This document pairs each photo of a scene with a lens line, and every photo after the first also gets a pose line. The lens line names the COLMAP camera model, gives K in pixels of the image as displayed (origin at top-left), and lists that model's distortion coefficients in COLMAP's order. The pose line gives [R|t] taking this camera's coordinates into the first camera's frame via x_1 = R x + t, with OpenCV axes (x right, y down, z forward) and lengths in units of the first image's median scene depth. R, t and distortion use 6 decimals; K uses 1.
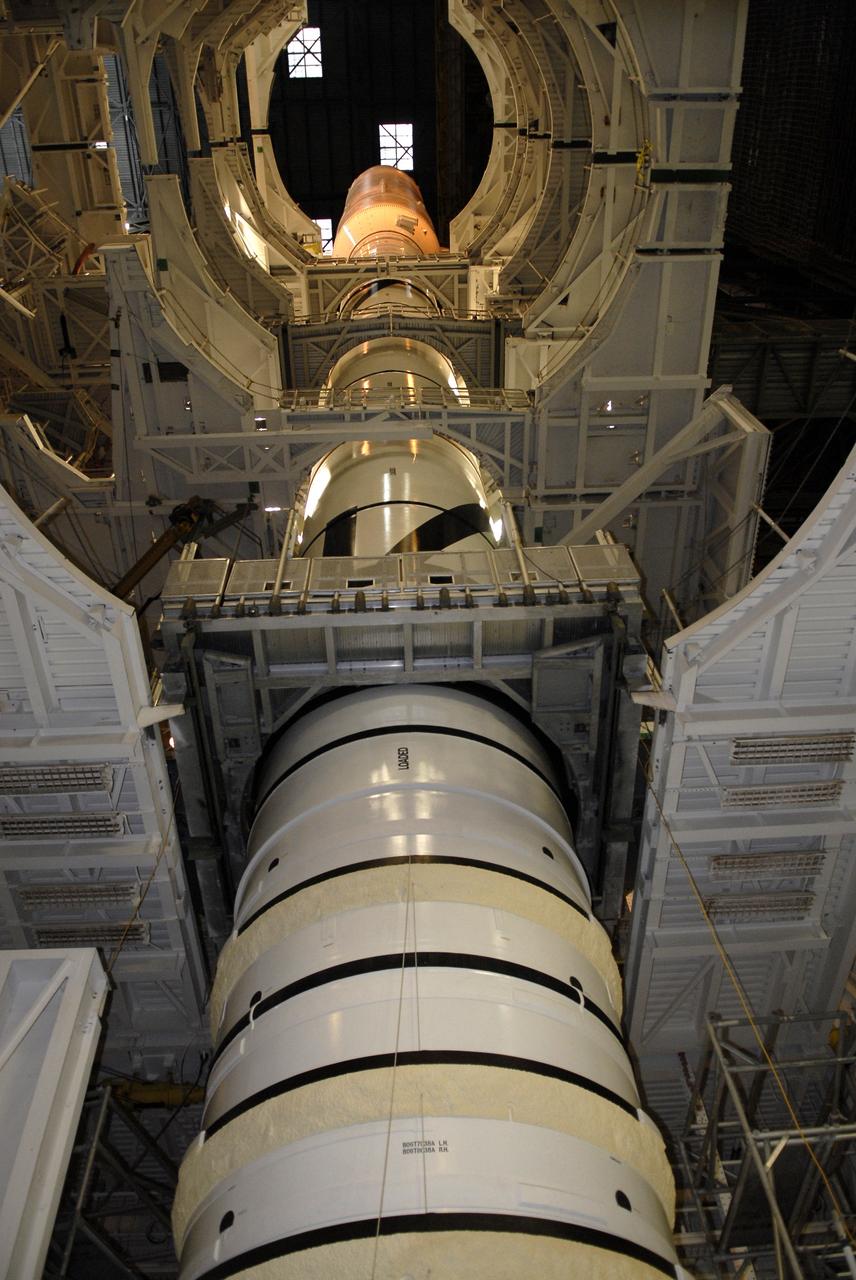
lens RADIAL K [[958.0, 0, 428.0], [0, 958.0, 640.0], [0, 0, 1]] dist [-0.008058, -0.046292]
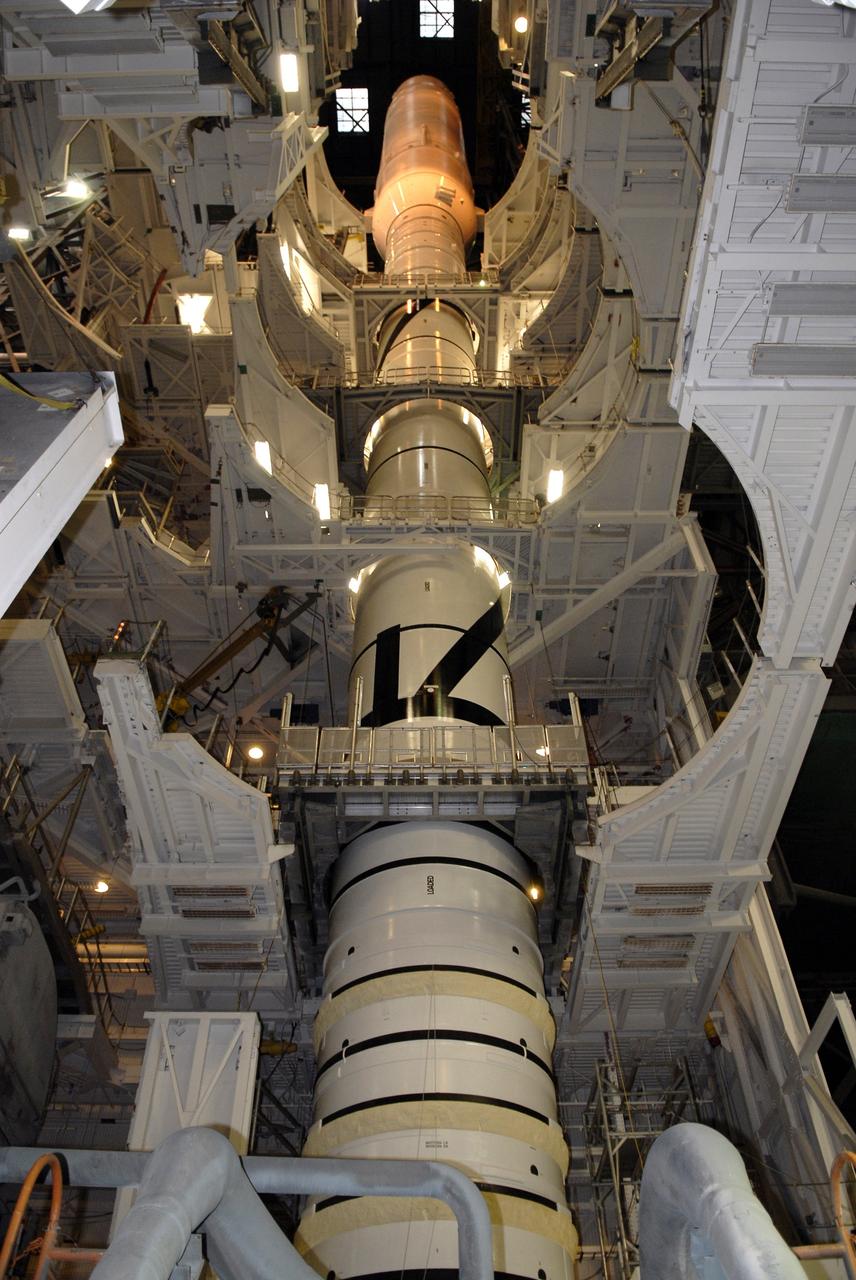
lens RADIAL K [[958.0, 0, 428.0], [0, 958.0, 640.0], [0, 0, 1]] dist [-0.008058, -0.046292]
pose [[0.999144, 0.037328, -0.017826, -0.008923], [-0.033901, 0.985842, 0.164213, -0.295633], [0.023703, -0.163468, 0.986264, -0.284237]]
